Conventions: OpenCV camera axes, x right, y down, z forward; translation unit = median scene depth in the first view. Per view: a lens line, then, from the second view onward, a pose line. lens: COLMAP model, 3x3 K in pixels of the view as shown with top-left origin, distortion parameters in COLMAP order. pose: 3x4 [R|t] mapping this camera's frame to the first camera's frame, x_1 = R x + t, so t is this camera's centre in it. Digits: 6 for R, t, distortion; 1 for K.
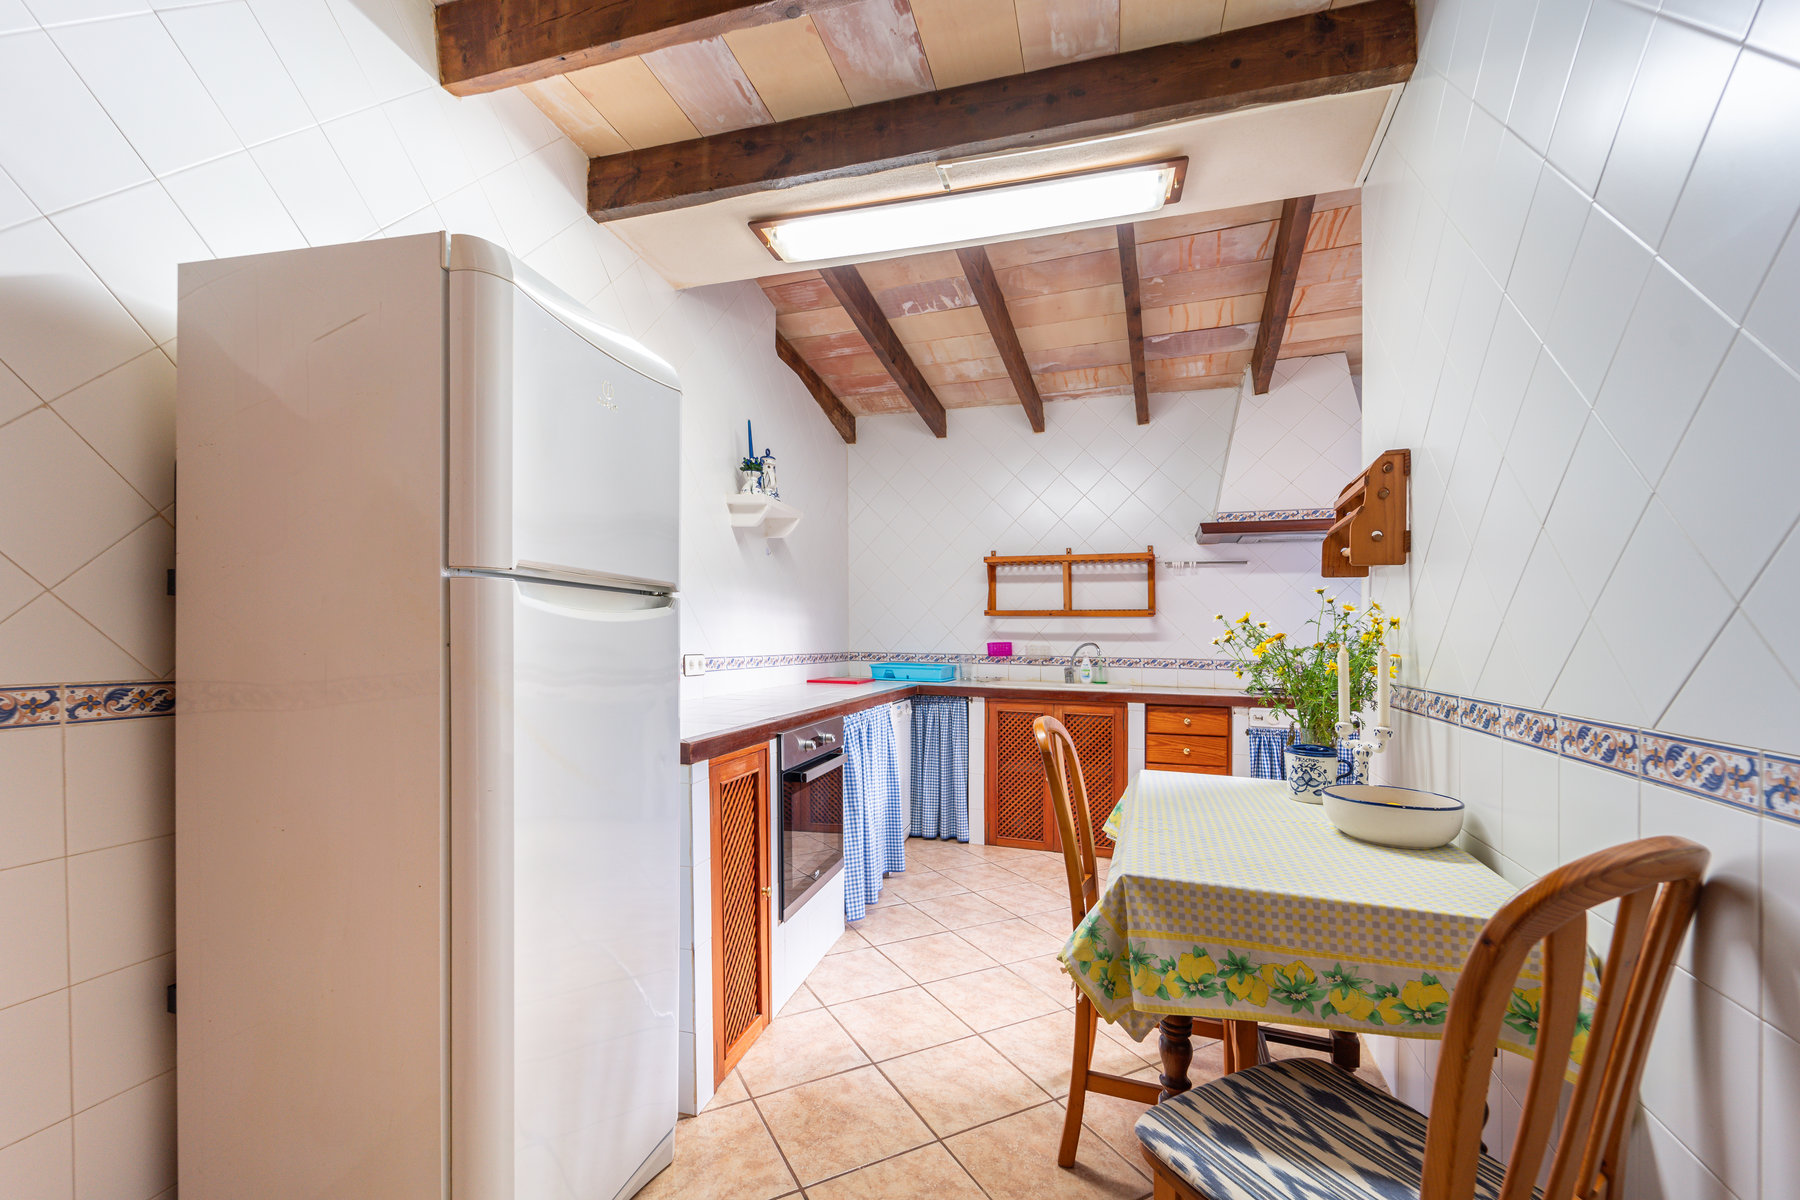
lens RADIAL K [[737.7, 0, 910.4], [0, 737.7, 618.9], [0, 0, 1]] dist [0.000693, -0.000047]
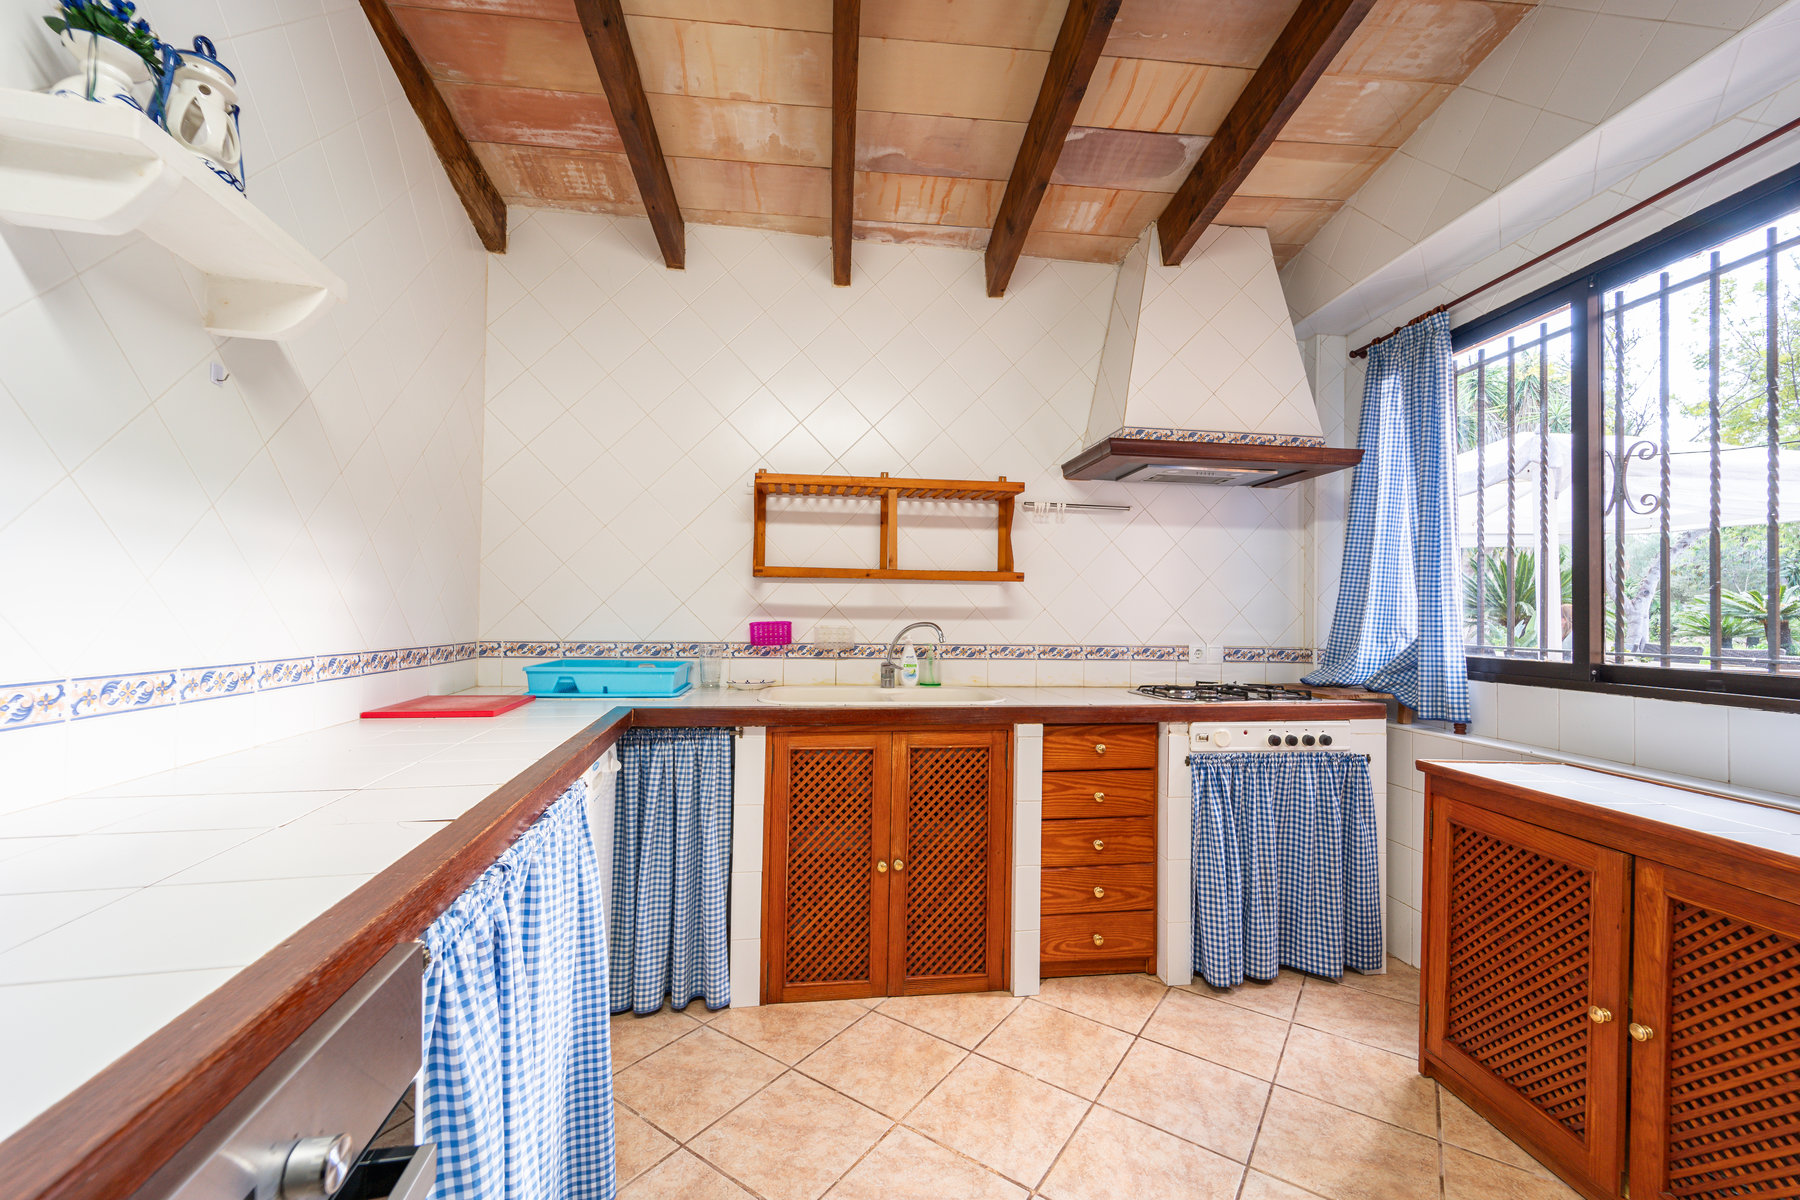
lens RADIAL K [[710.6, 0, 904.2], [0, 710.6, 569.6], [0, 0, 1]] dist [-0.001860, -0.000403]
pose [[0.900635, 0.026407, 0.433773, -0.034526], [-0.011319, 0.999239, -0.037328, 0.010516], [-0.434429, 0.028709, 0.900249, 0.464311]]
